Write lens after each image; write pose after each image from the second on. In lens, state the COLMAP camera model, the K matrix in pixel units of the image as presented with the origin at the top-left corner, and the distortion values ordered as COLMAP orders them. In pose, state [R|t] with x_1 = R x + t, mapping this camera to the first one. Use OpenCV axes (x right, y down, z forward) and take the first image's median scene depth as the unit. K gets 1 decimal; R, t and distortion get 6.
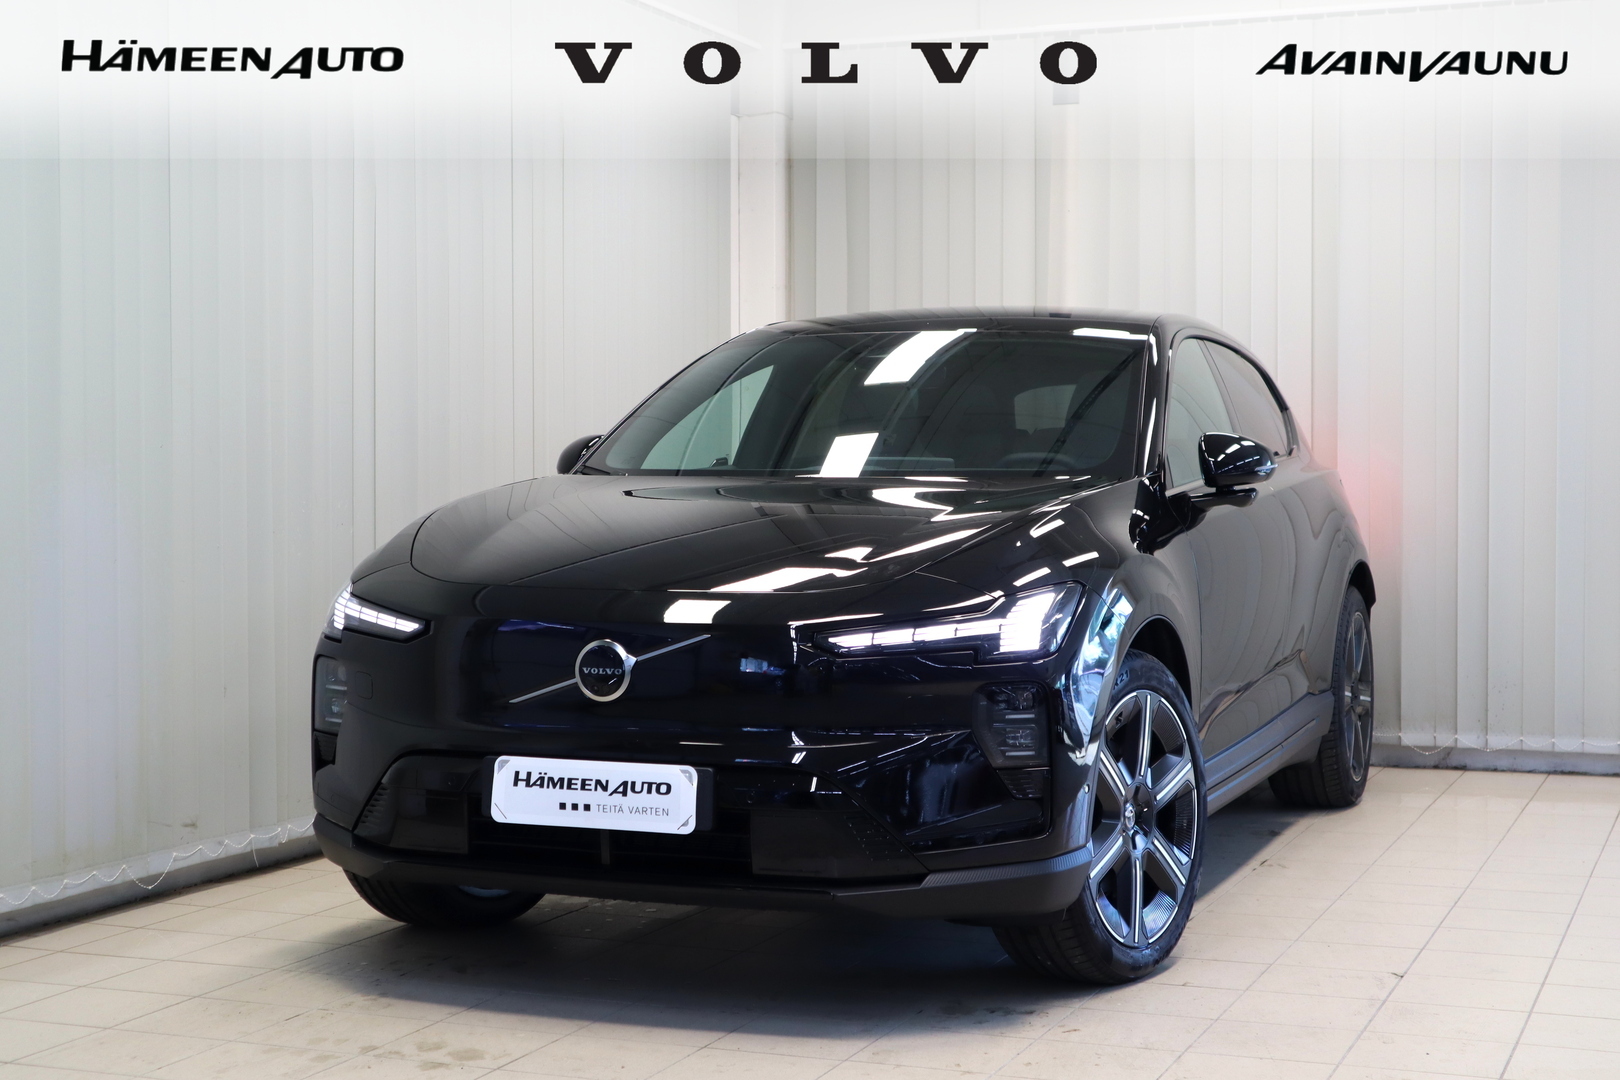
lens RADIAL K [[2444.2, 0, 804.7], [0, 2444.2, 536.5], [0, 0, 1]] dist [0.004332, 0.000000]
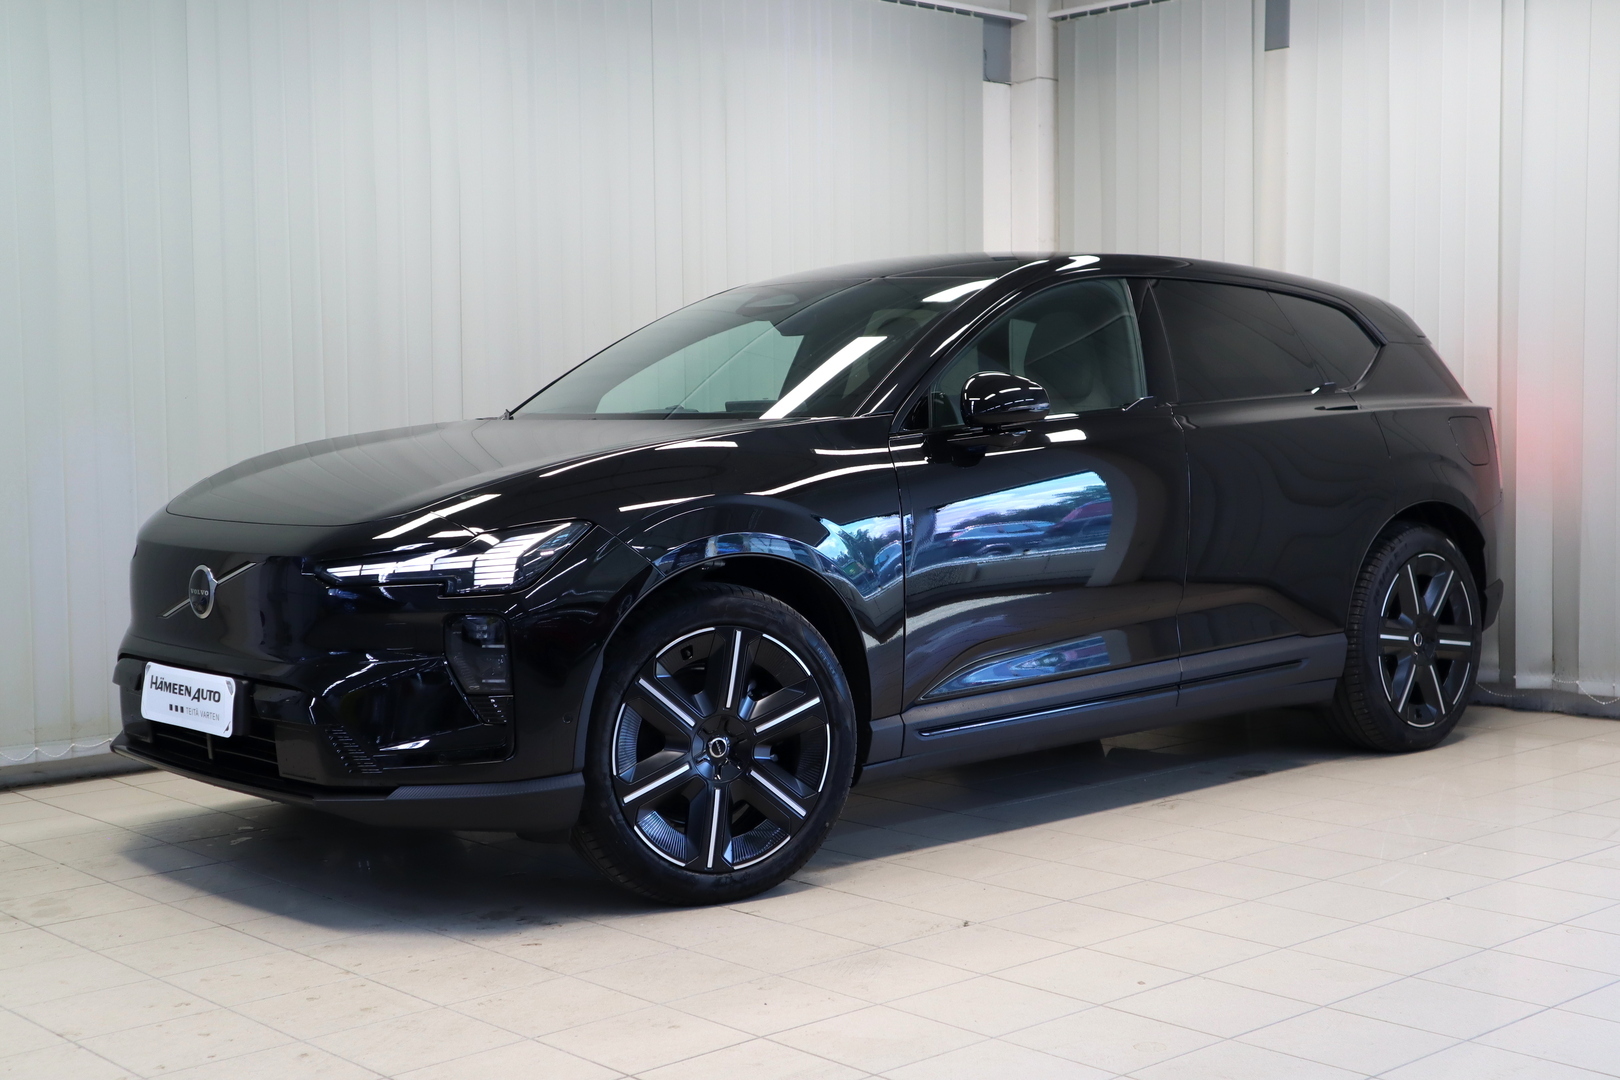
lens RADIAL K [[2058.0, 0, 797.8], [0, 2058.0, 527.9], [0, 0, 1]] dist [0.041764, 0.000000]
pose [[0.896549, 0.016614, -0.442632, 0.601028], [-0.003469, 0.999529, 0.030491, -0.005704], [0.442930, -0.025802, 0.896185, 0.255513]]
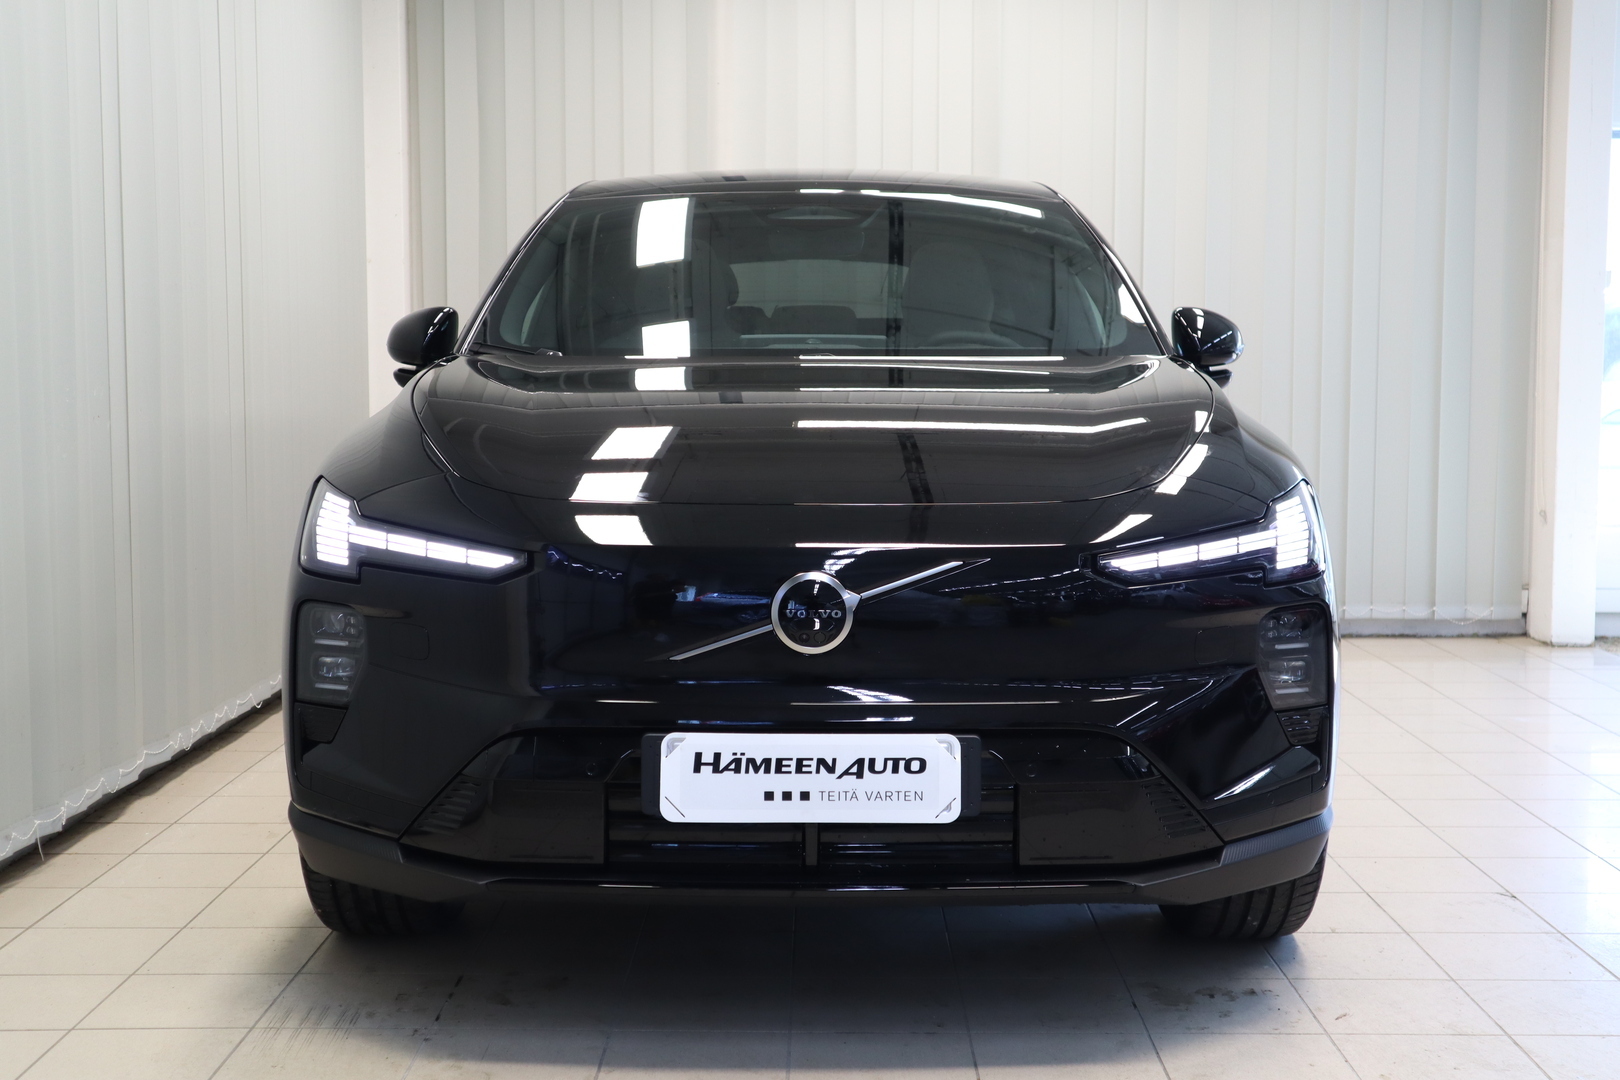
lens RADIAL K [[2058.0, 0, 813.9], [0, 2058.0, 539.6], [0, 0, 1]] dist [0.041764, 0.000000]
pose [[0.930600, -0.032817, 0.364564, -0.314234], [0.010012, 0.997882, 0.064269, -0.008547], [-0.365901, -0.056158, 0.928958, 0.413495]]
